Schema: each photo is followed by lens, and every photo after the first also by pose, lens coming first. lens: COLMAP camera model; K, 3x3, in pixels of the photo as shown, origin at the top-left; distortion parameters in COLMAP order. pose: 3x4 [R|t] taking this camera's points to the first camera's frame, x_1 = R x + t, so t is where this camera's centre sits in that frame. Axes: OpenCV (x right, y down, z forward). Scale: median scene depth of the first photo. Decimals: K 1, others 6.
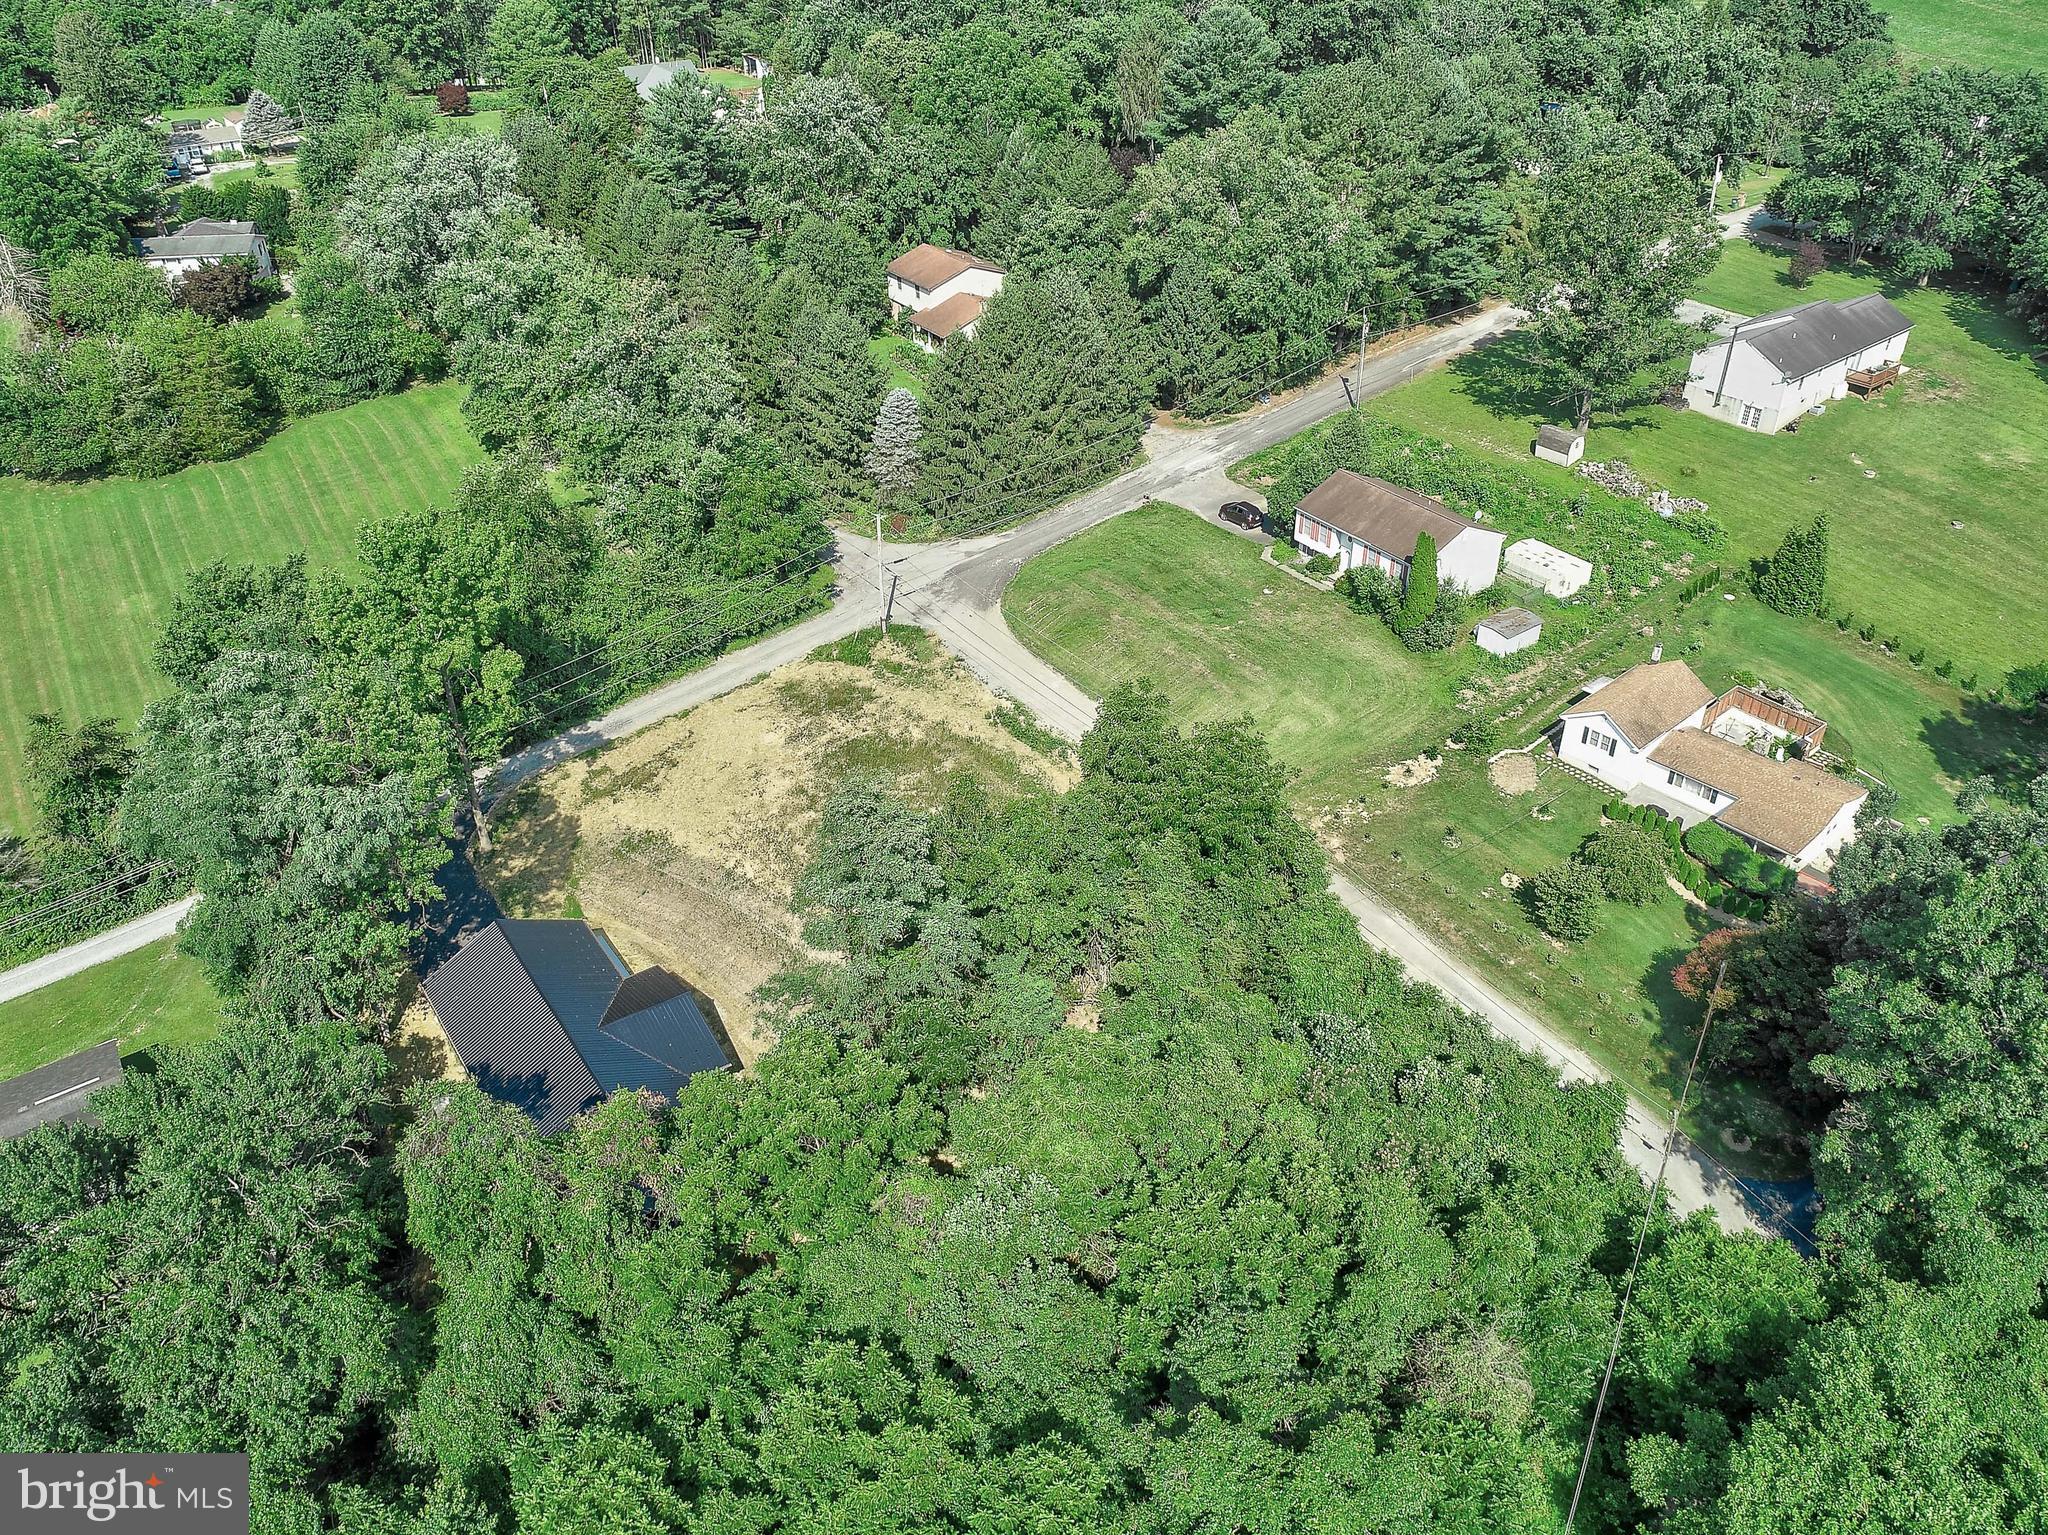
lens RADIAL K [[1466.5, 0, 1024.1], [0, 1466.5, 756.4], [0, 0, 1]] dist [-0.000412, -0.005200]
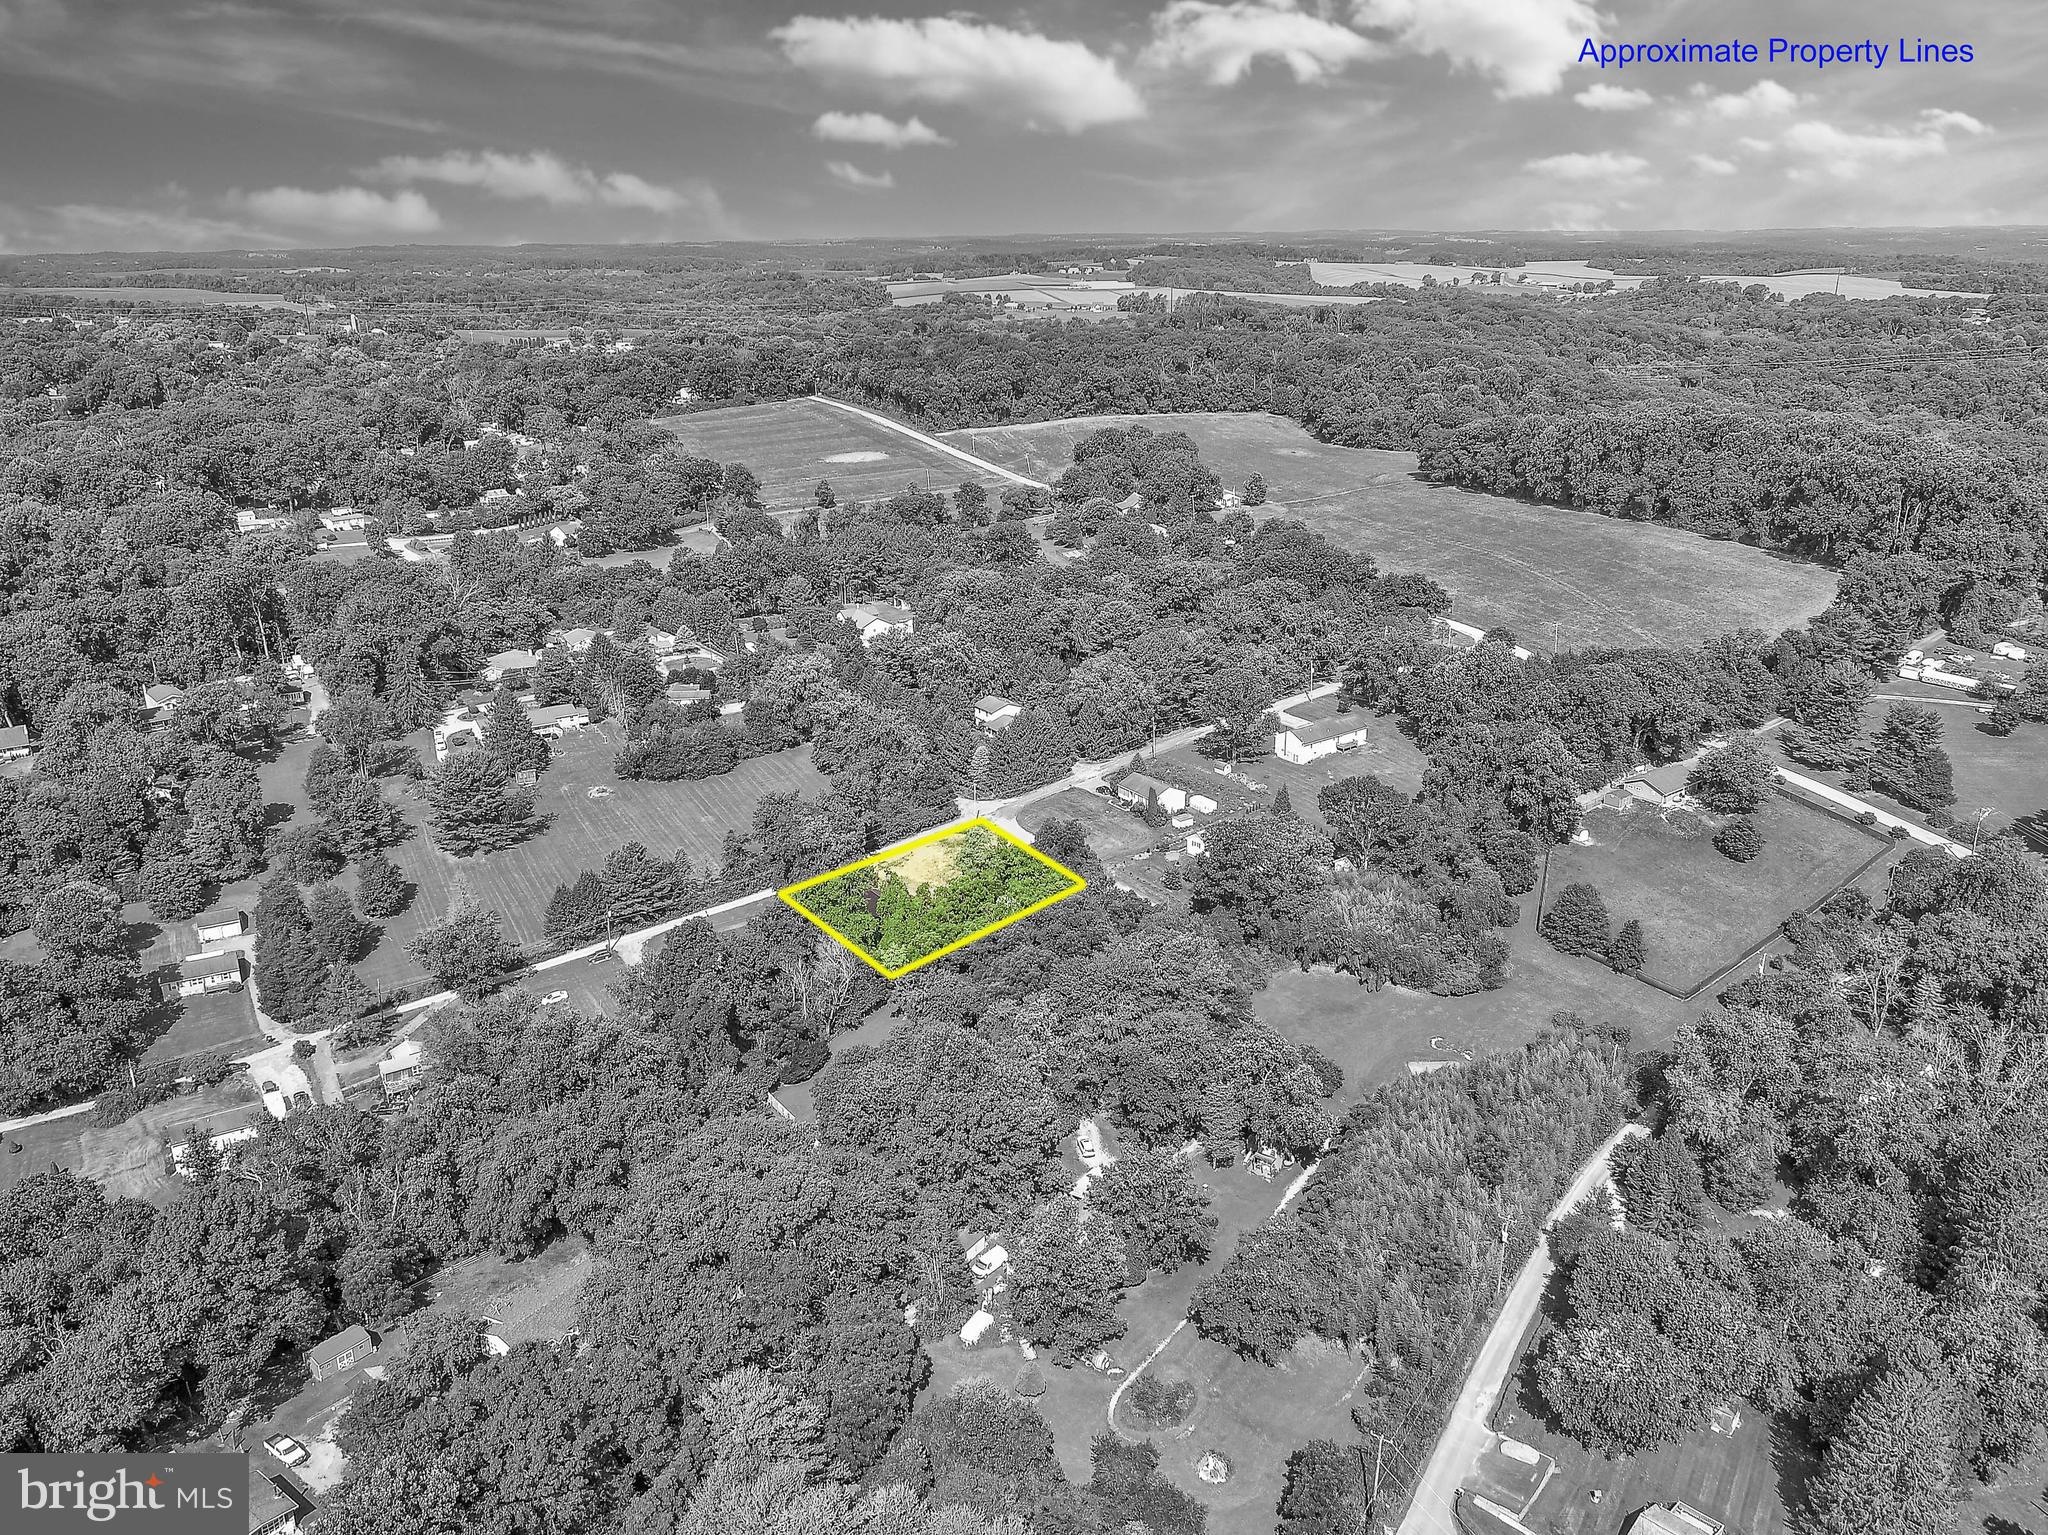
lens RADIAL K [[1466.5, 0, 1023.7], [0, 1466.5, 766.3], [0, 0, 1]] dist [-0.000412, -0.005200]
pose [[0.999518, 0.004486, -0.030715, 0.078007], [-0.012643, 0.962541, -0.270840, 0.517446], [0.028350, 0.271098, 0.962134, -1.602801]]
